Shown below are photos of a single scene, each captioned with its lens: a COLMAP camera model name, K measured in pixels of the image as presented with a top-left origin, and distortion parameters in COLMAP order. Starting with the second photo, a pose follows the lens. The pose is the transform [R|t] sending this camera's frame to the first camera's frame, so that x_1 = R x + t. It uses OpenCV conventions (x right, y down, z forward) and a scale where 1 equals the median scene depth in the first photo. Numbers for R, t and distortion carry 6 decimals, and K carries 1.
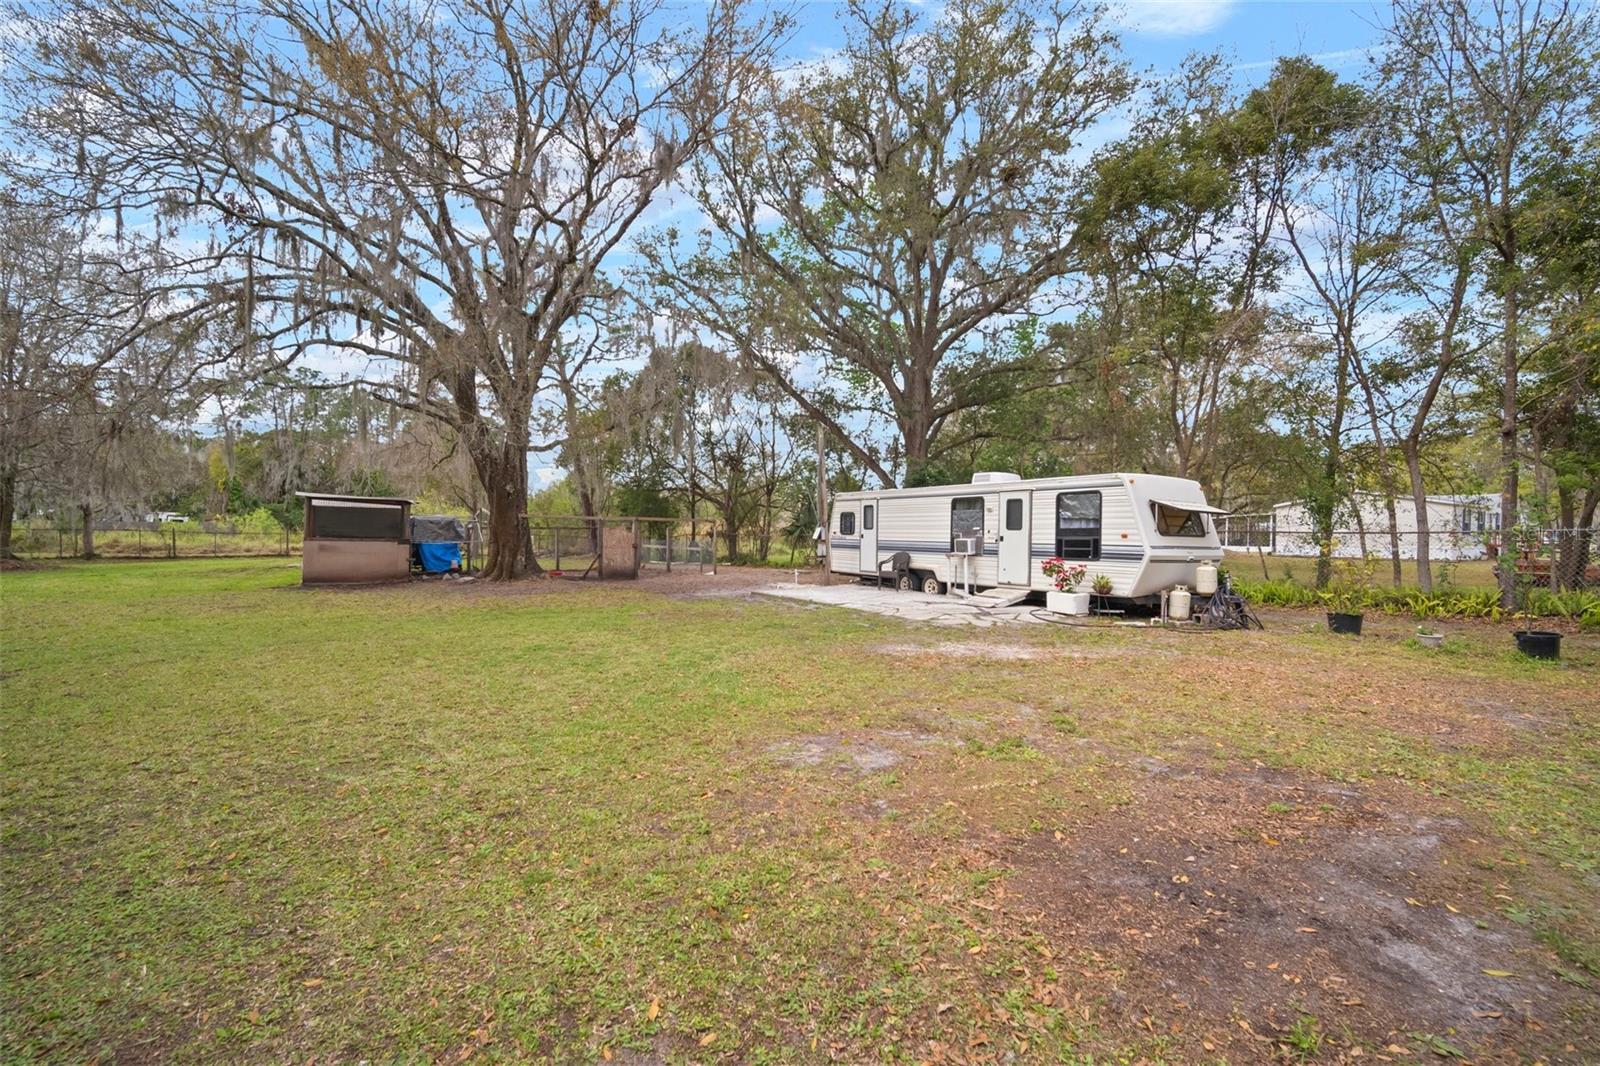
lens RADIAL K [[695.2, 0, 799.8], [0, 695.2, 539.7], [0, 0, 1]] dist [-0.013708, 0.005021]
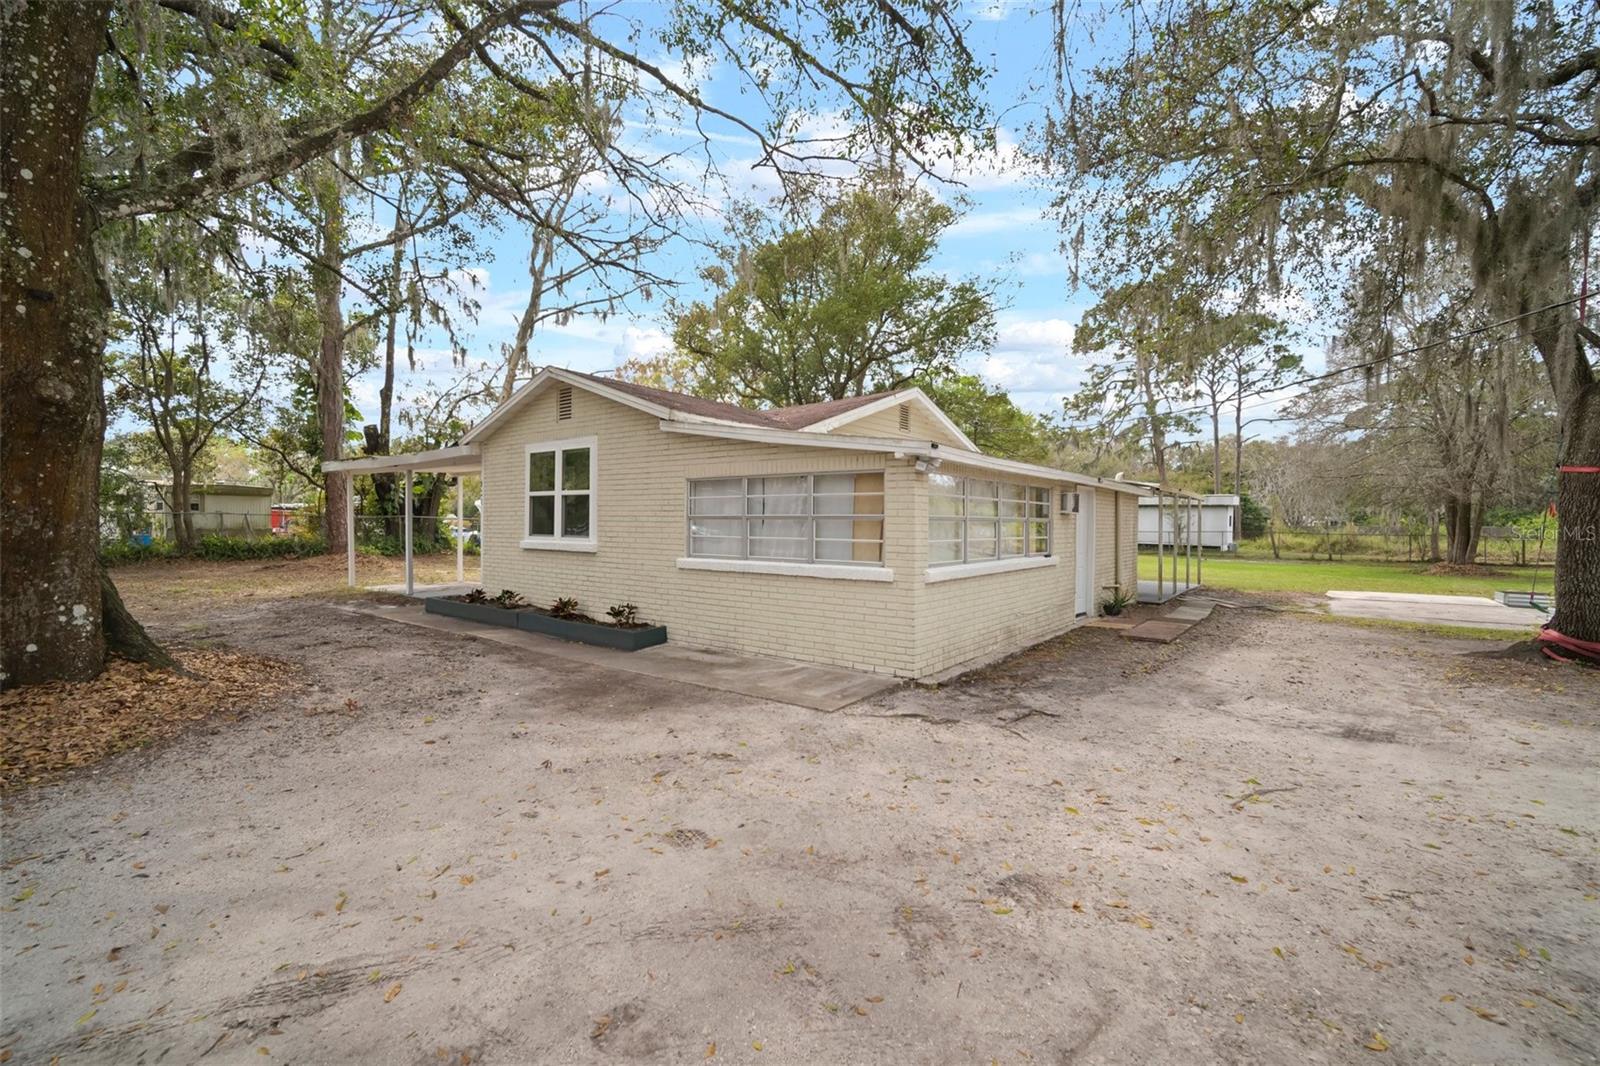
lens RADIAL K [[695.2, 0, 799.8], [0, 695.2, 539.7], [0, 0, 1]] dist [-0.013708, 0.005021]
pose [[0.318683, 0.015541, -0.947734, -0.896548], [-0.016568, 0.999804, 0.010823, -0.007490], [0.947716, 0.012253, 0.318878, -0.621863]]
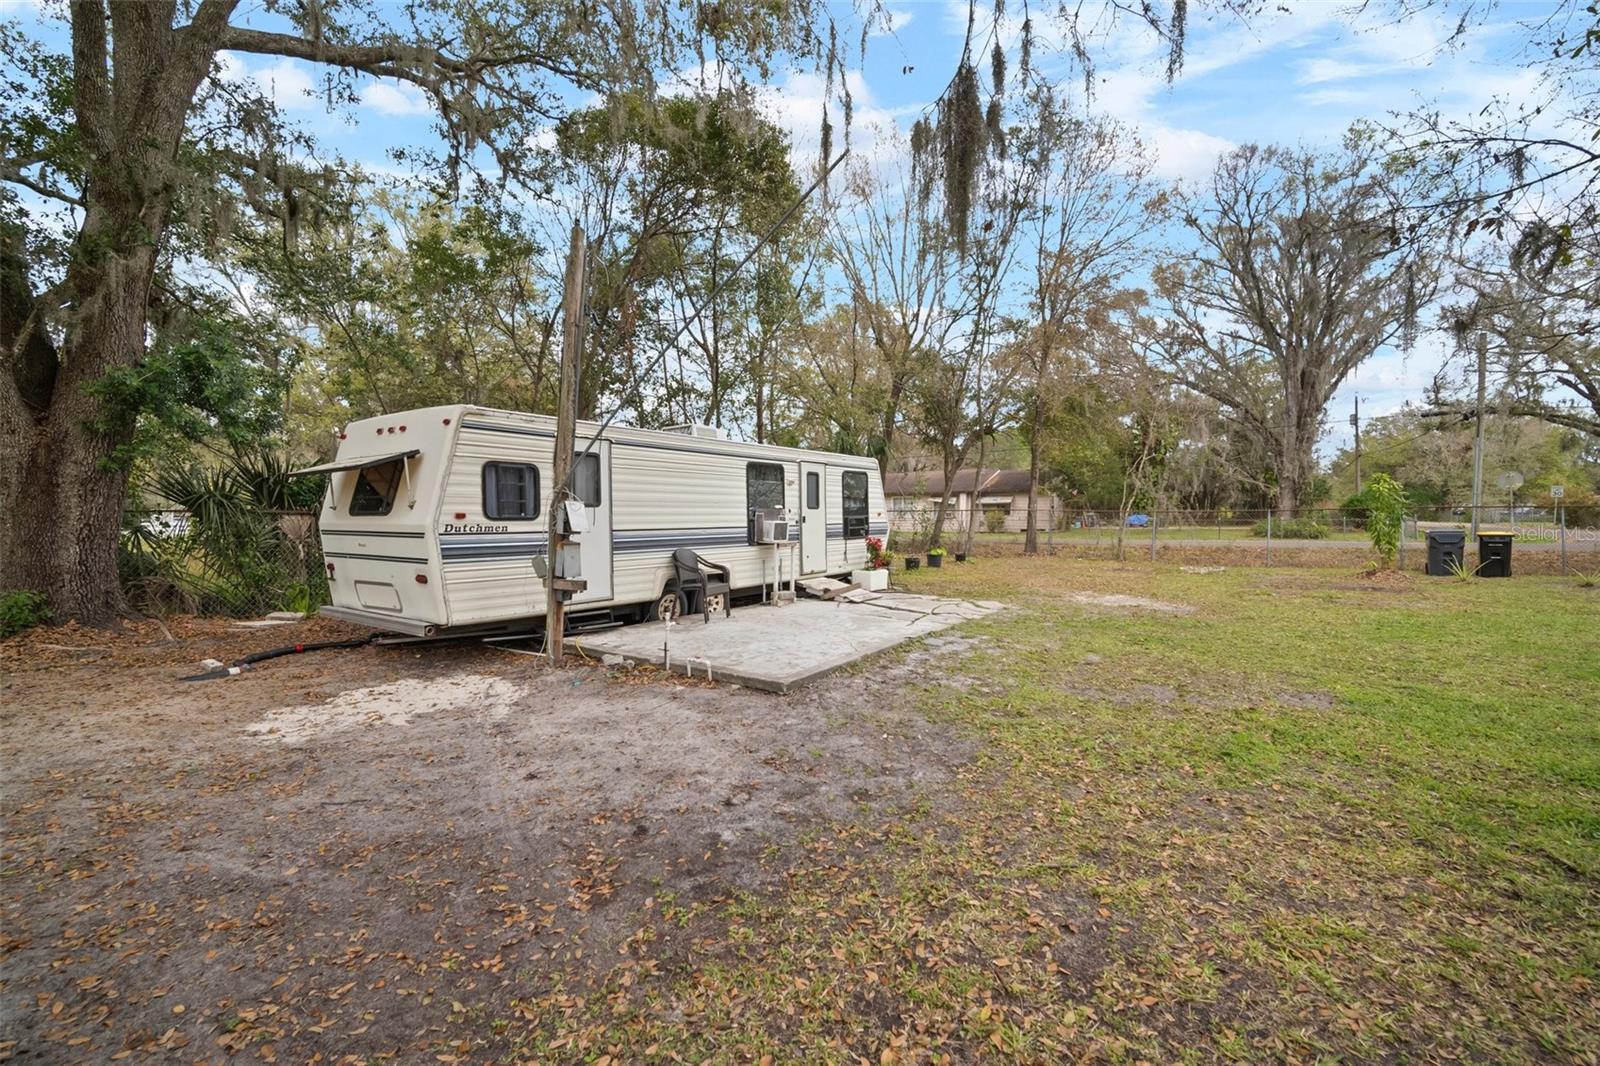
lens RADIAL K [[695.2, 0, 799.8], [0, 695.2, 539.7], [0, 0, 1]] dist [-0.013708, 0.005021]
pose [[-0.385194, -0.045699, 0.921704, -0.466064], [0.005945, 0.998630, 0.051997, -0.020504], [-0.922817, 0.025508, -0.384394, 1.332776]]
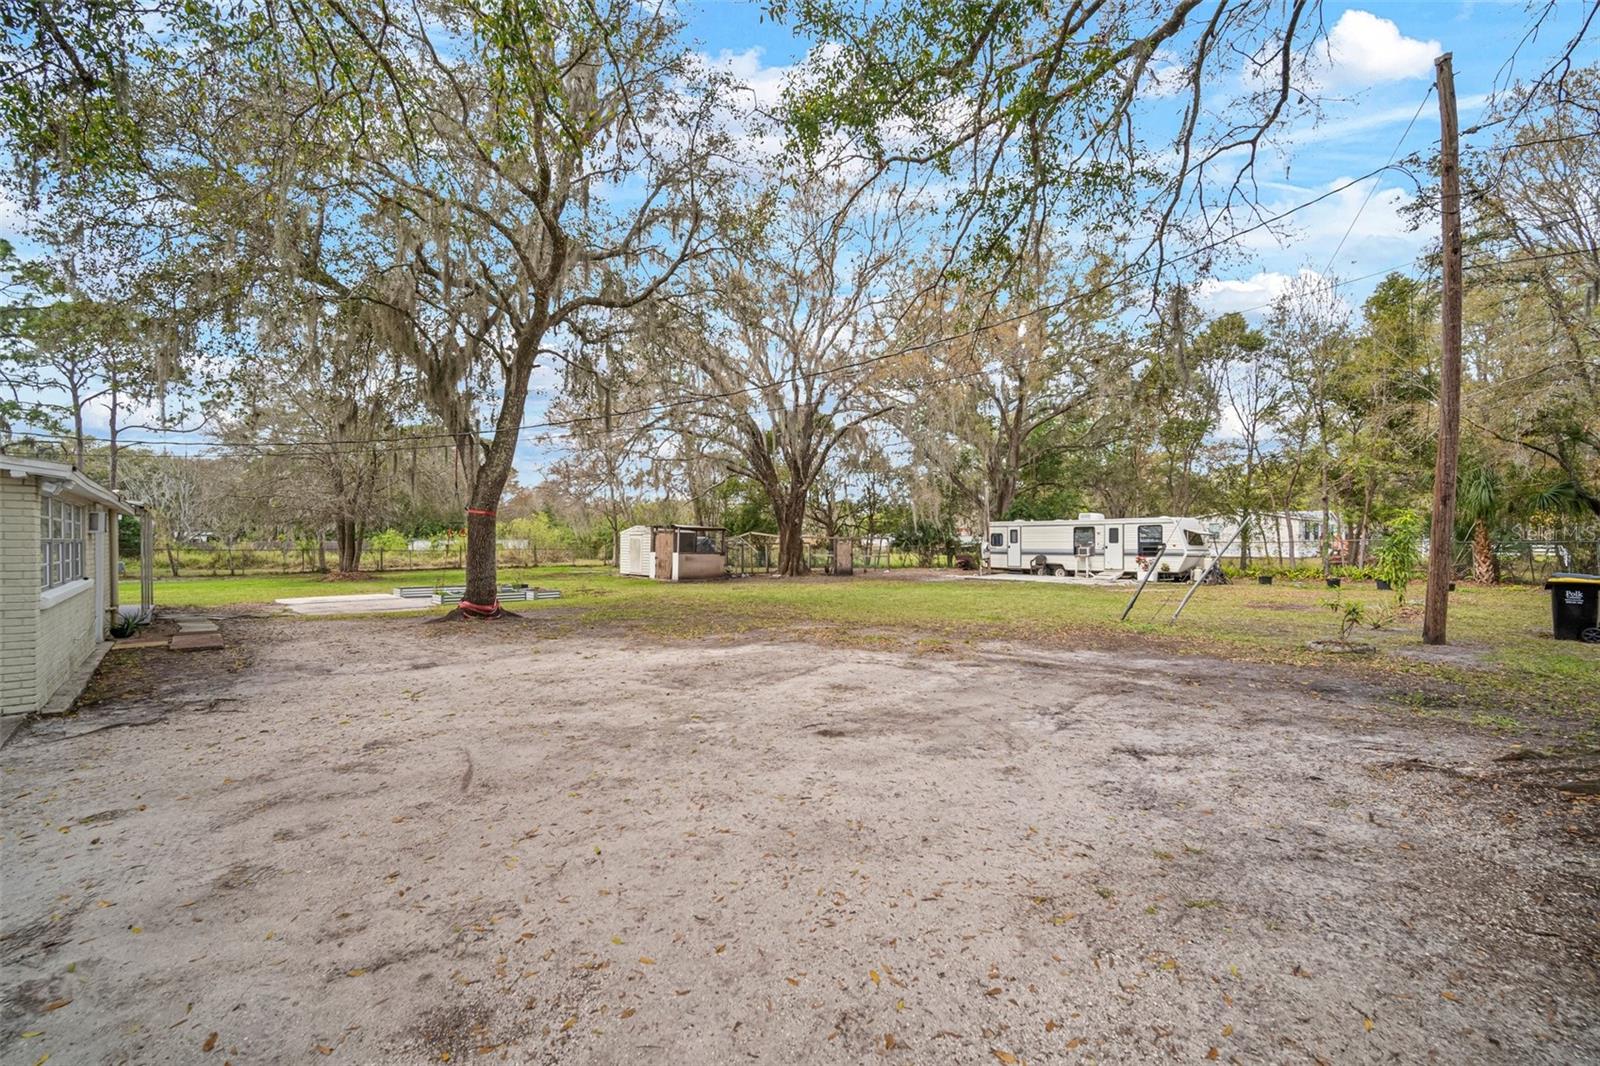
lens RADIAL K [[695.2, 0, 799.8], [0, 695.2, 539.7], [0, 0, 1]] dist [-0.013708, 0.005021]
pose [[0.990609, -0.011069, 0.136273, -0.890505], [0.013145, 0.999811, -0.014339, -0.006478], [-0.136089, 0.015996, 0.990567, -0.909373]]
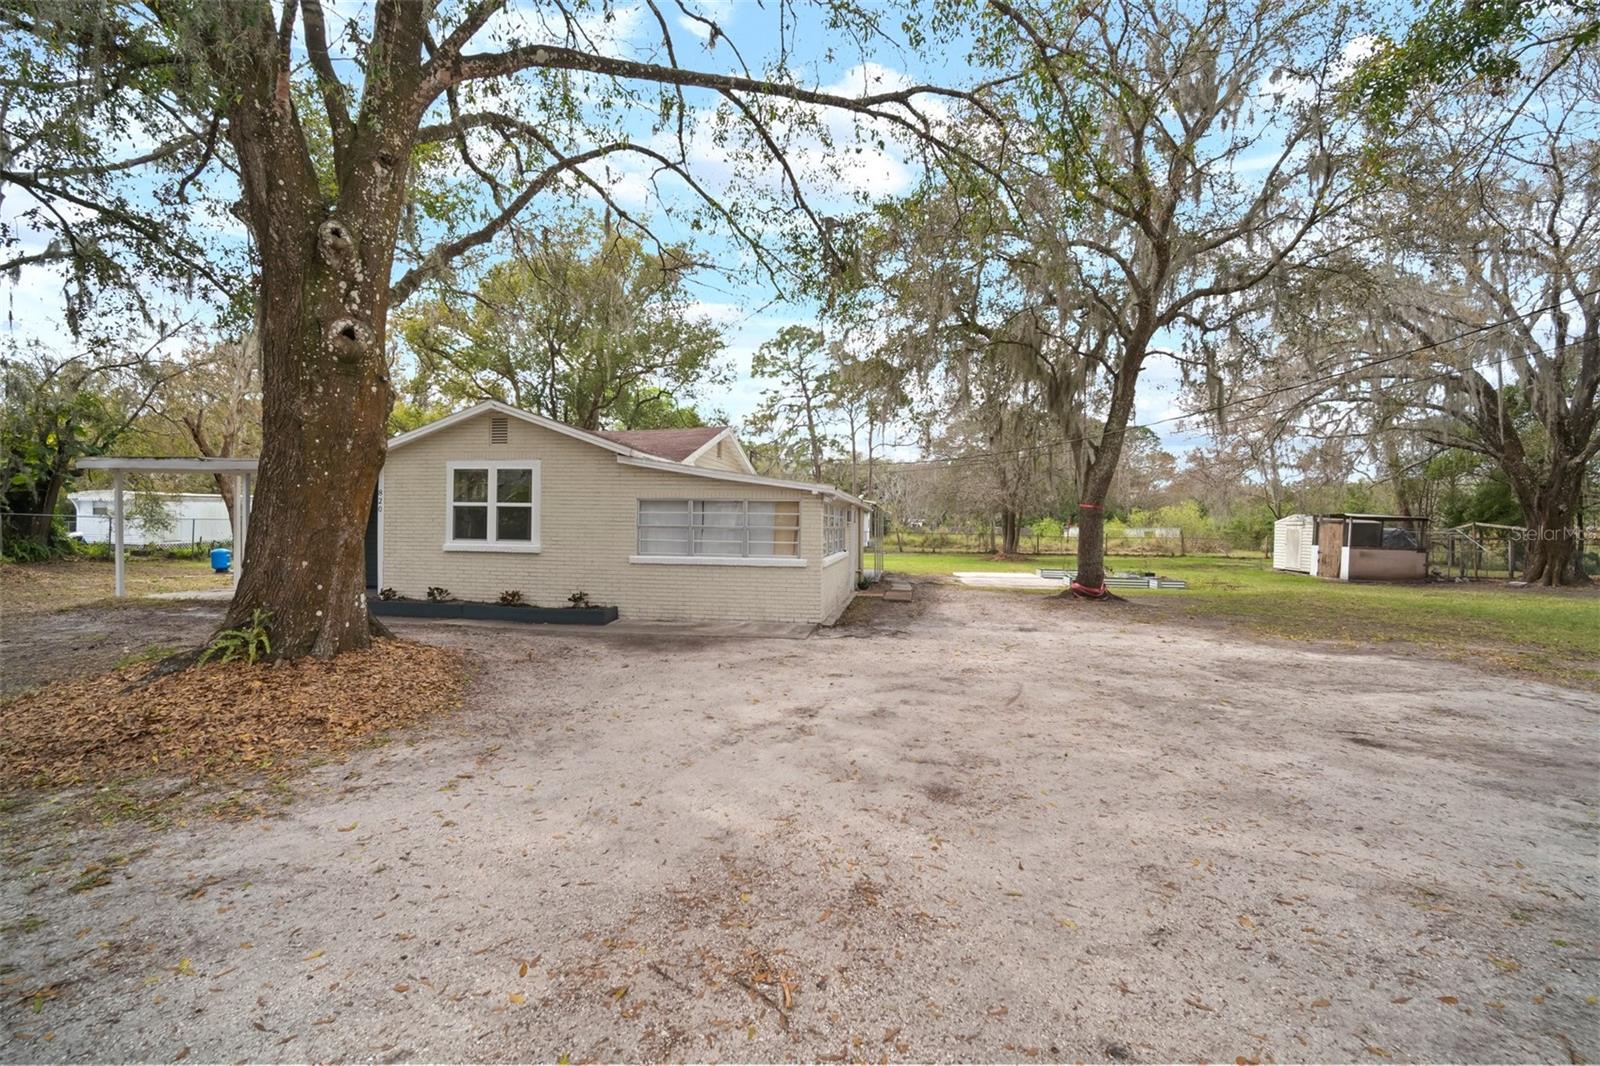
lens RADIAL K [[695.2, 0, 799.8], [0, 695.2, 539.7], [0, 0, 1]] dist [-0.013708, 0.005021]
pose [[0.730467, 0.013687, -0.682811, -0.783632], [-0.014220, 0.999887, 0.004831, -0.009591], [0.682800, 0.006181, 0.730579, -1.010356]]
